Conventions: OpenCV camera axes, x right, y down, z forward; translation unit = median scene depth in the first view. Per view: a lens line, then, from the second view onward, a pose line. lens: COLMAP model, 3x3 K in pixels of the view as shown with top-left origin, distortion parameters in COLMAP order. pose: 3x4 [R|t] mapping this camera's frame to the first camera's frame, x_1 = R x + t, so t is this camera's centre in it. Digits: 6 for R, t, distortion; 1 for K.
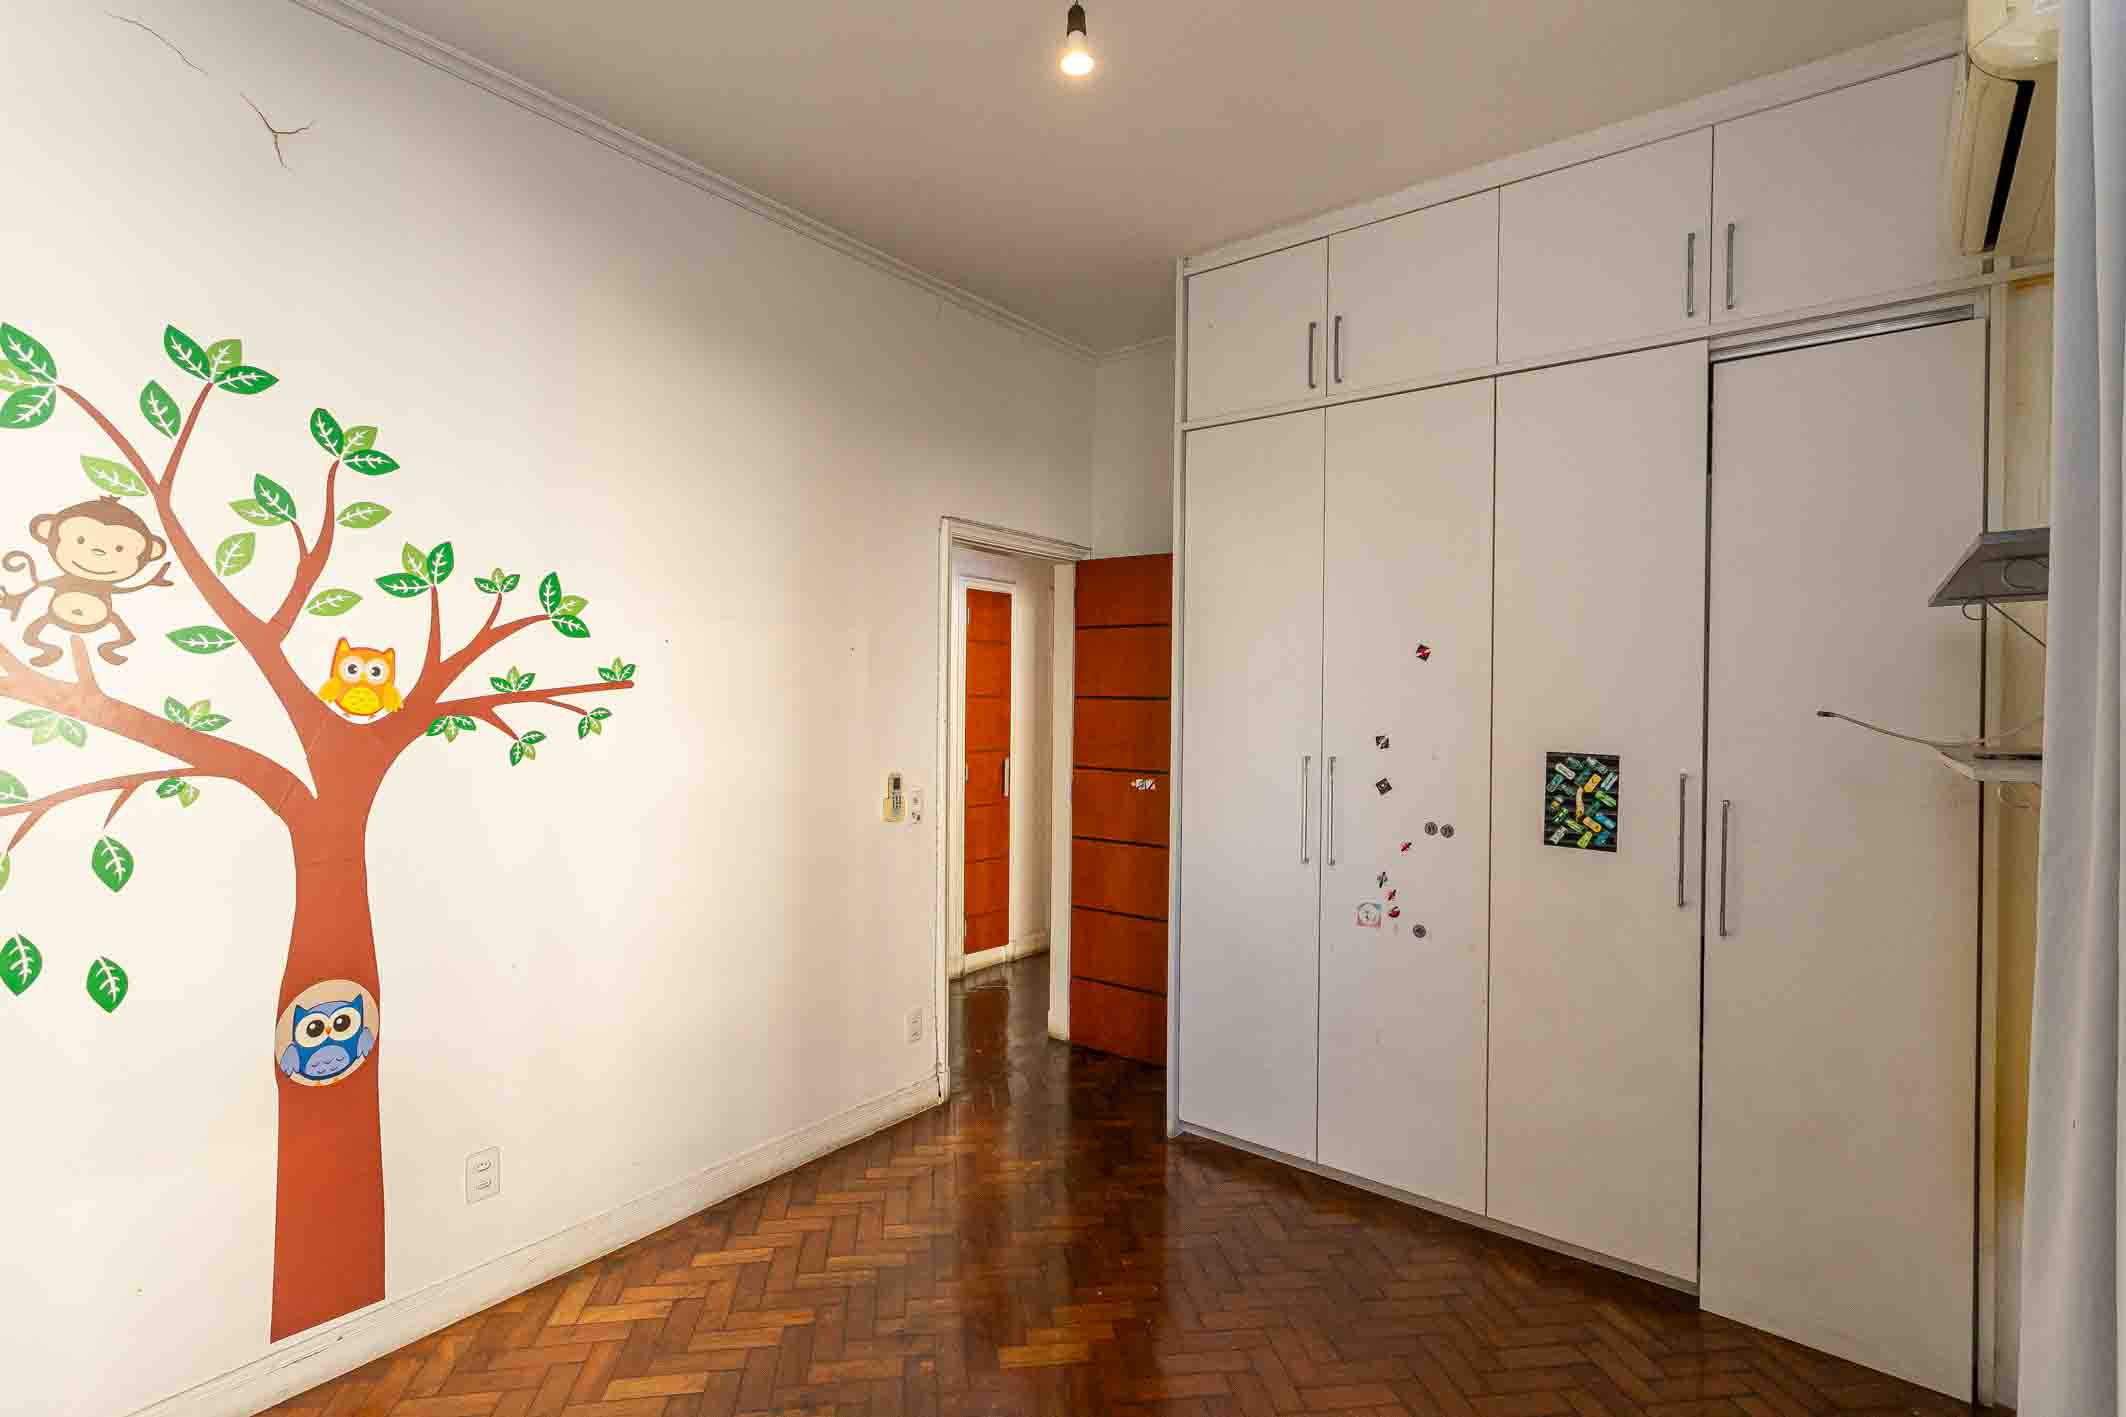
lens RADIAL K [[1004.7, 0, 1069.1], [0, 1004.7, 706.8], [0, 0, 1]] dist [0.002342, 0.001226]
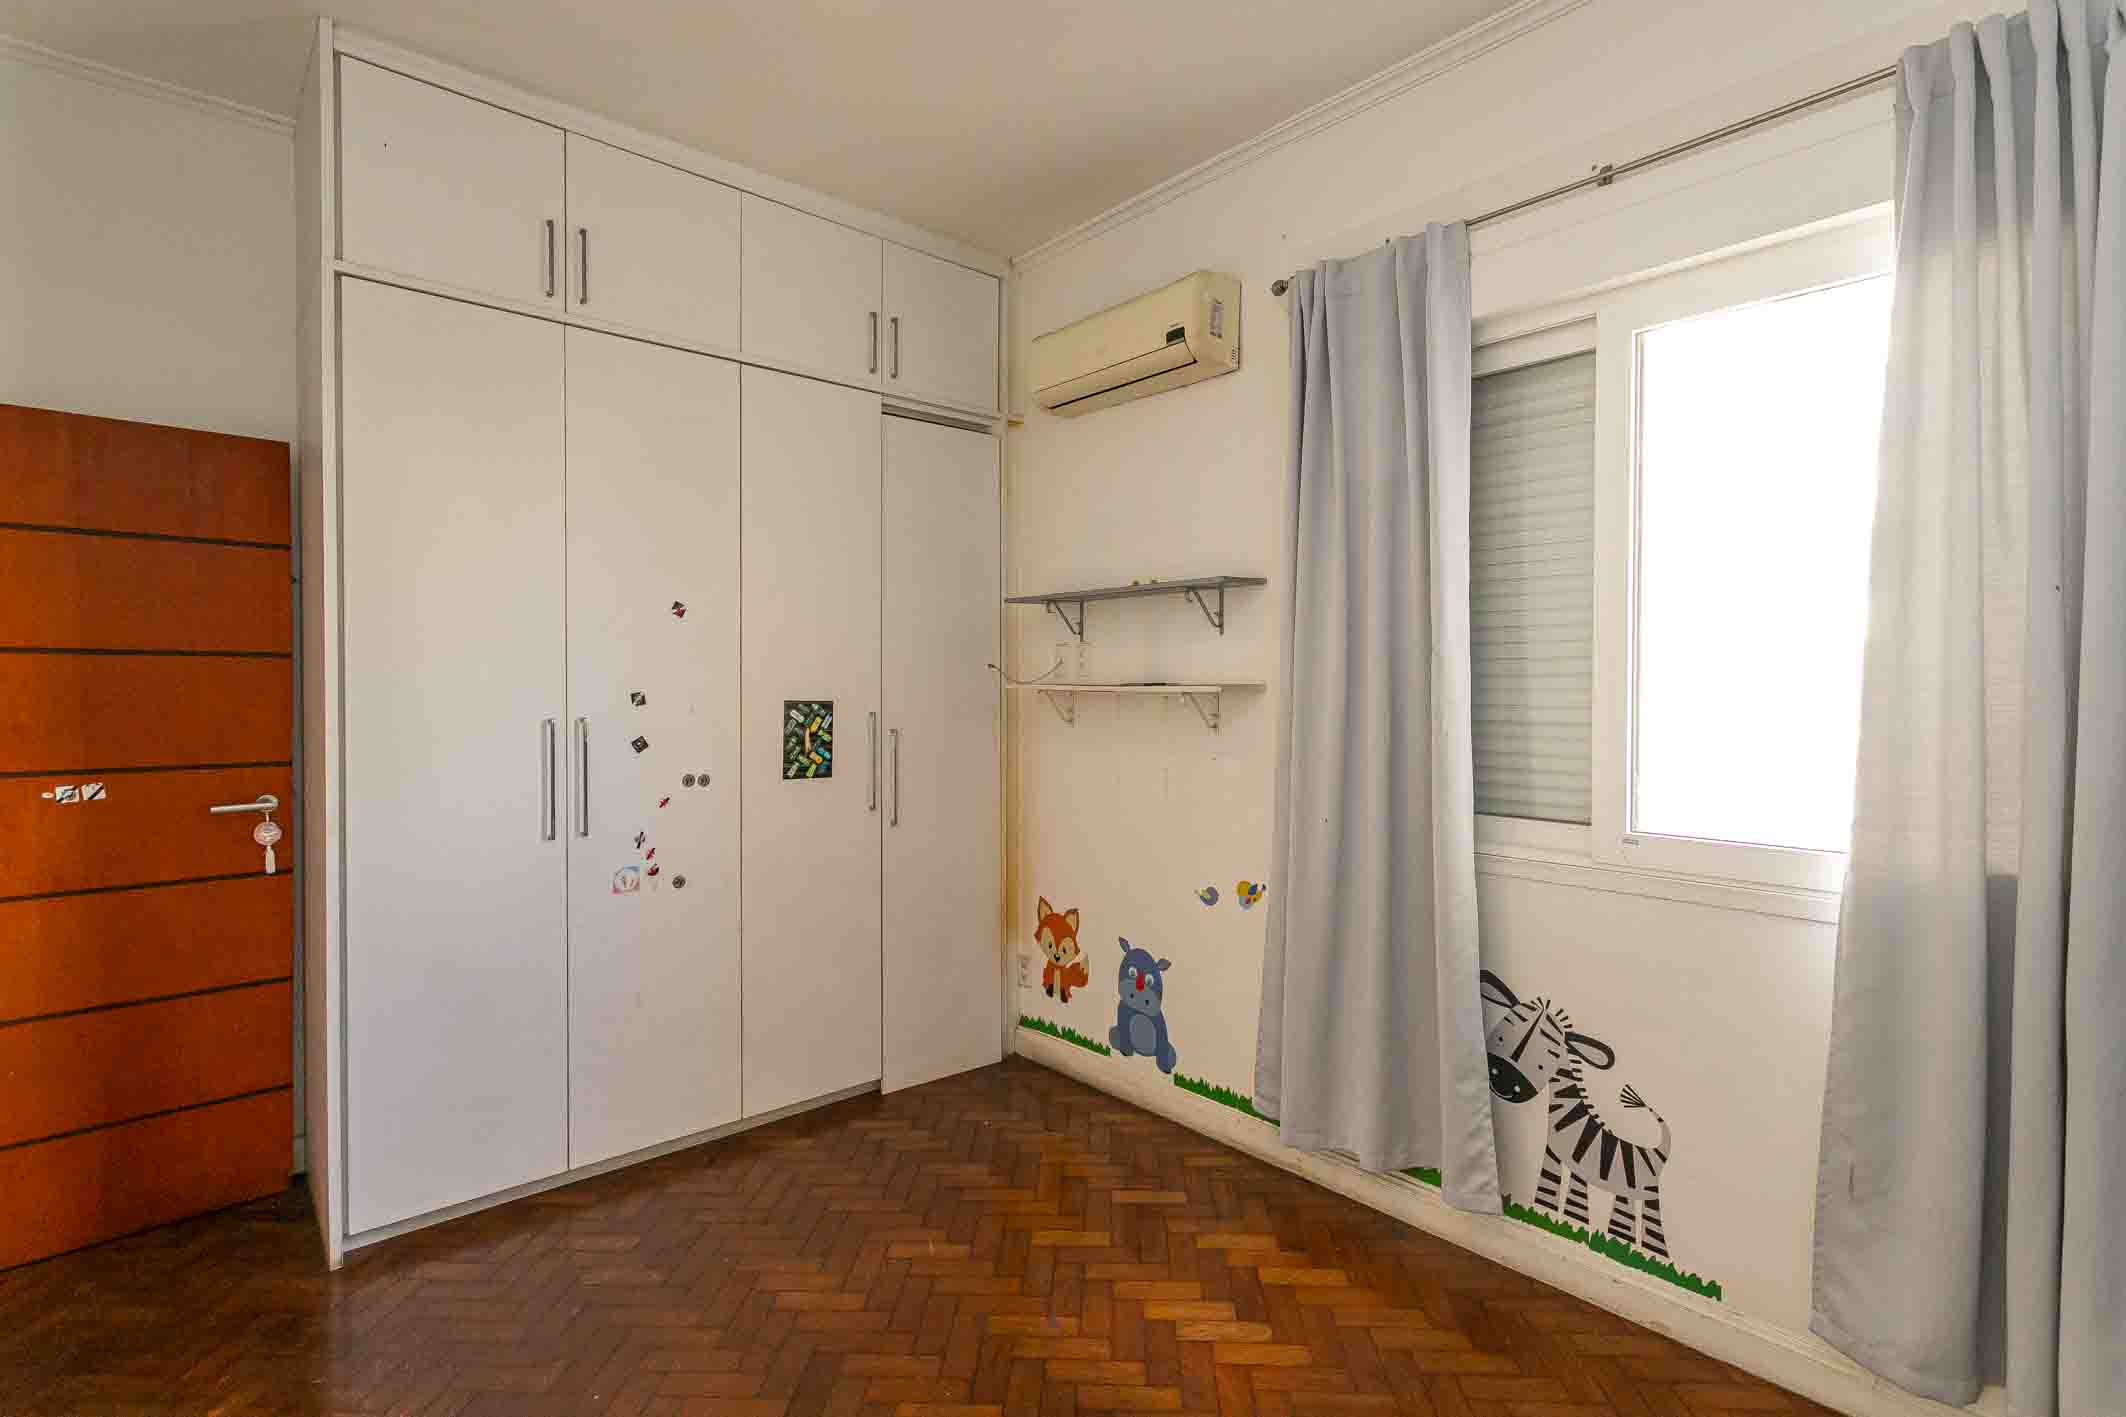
lens RADIAL K [[1004.7, 0, 1061.6], [0, 1004.7, 702.6], [0, 0, 1]] dist [0.002342, 0.001226]
pose [[0.185796, -0.036897, 0.981895, -0.627772], [0.004825, 0.999317, 0.036639, 0.005154], [-0.982576, -0.002069, 0.185847, 0.464096]]
